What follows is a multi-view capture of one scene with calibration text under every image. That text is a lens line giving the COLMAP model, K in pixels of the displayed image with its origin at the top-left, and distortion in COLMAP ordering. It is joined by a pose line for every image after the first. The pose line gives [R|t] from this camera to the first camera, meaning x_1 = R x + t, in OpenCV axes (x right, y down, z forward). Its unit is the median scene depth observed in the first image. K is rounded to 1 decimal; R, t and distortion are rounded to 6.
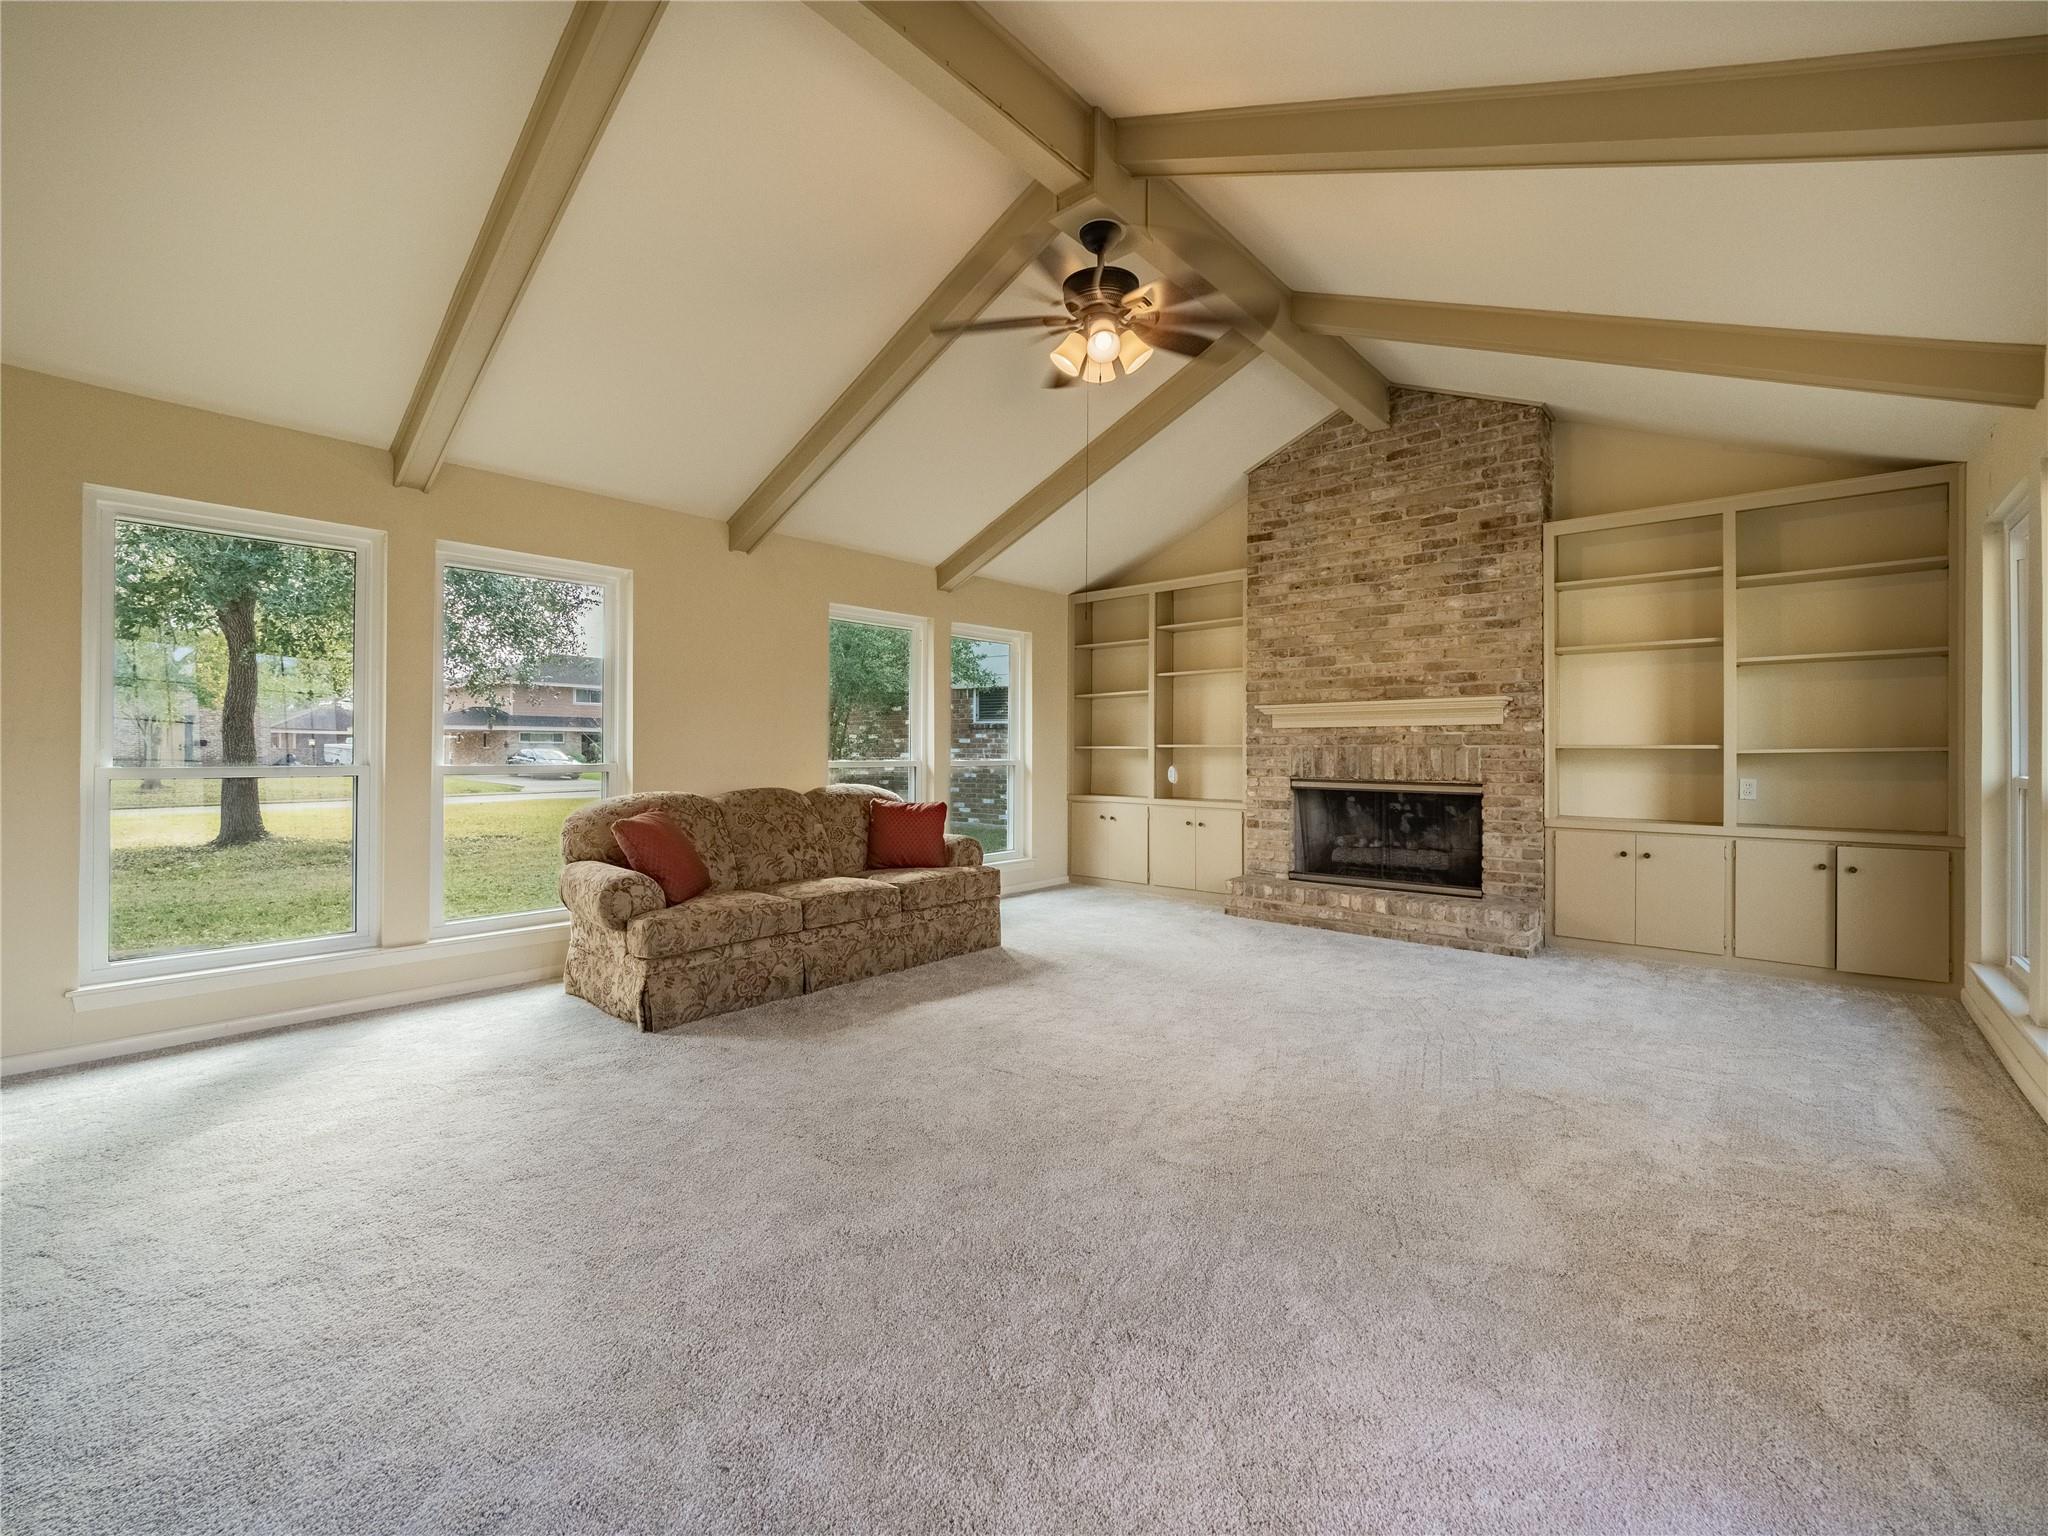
lens RADIAL K [[868.4, 0, 1030.5], [0, 868.4, 748.9], [0, 0, 1]] dist [-0.003289, -0.000456]
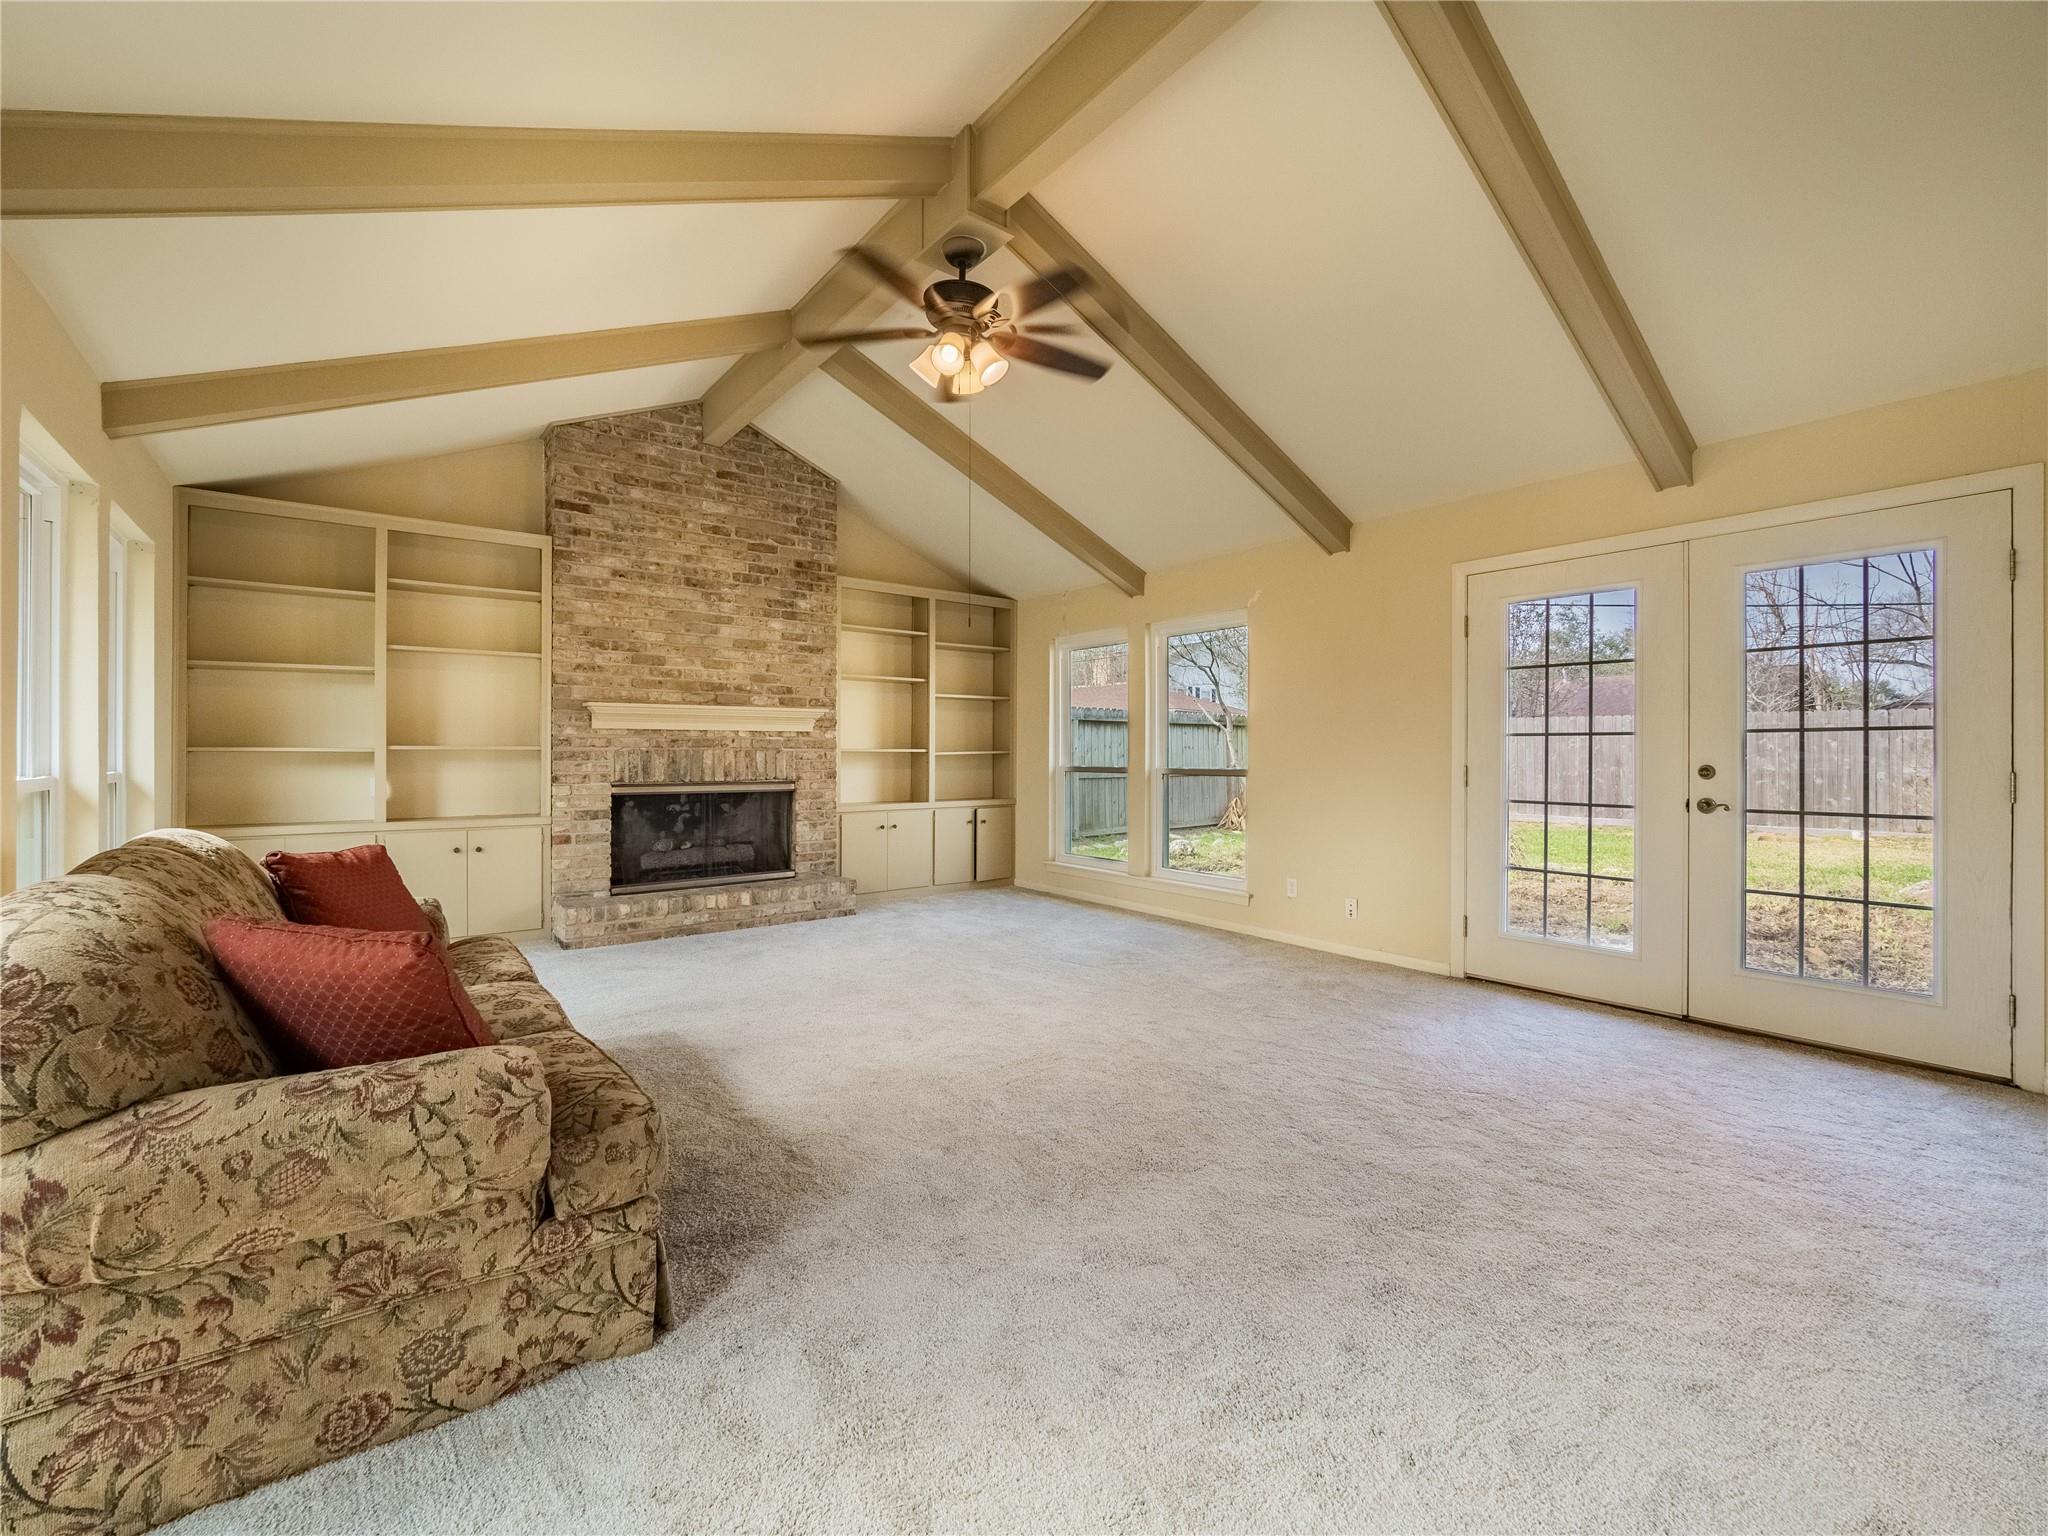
lens RADIAL K [[868.4, 0, 1030.5], [0, 868.4, 748.9], [0, 0, 1]] dist [-0.003289, -0.000456]
pose [[0.177328, -0.000529, 0.984152, -0.555966], [-0.004447, 0.999989, 0.001339, -0.006663], [-0.984142, -0.004614, 0.177324, 0.442427]]
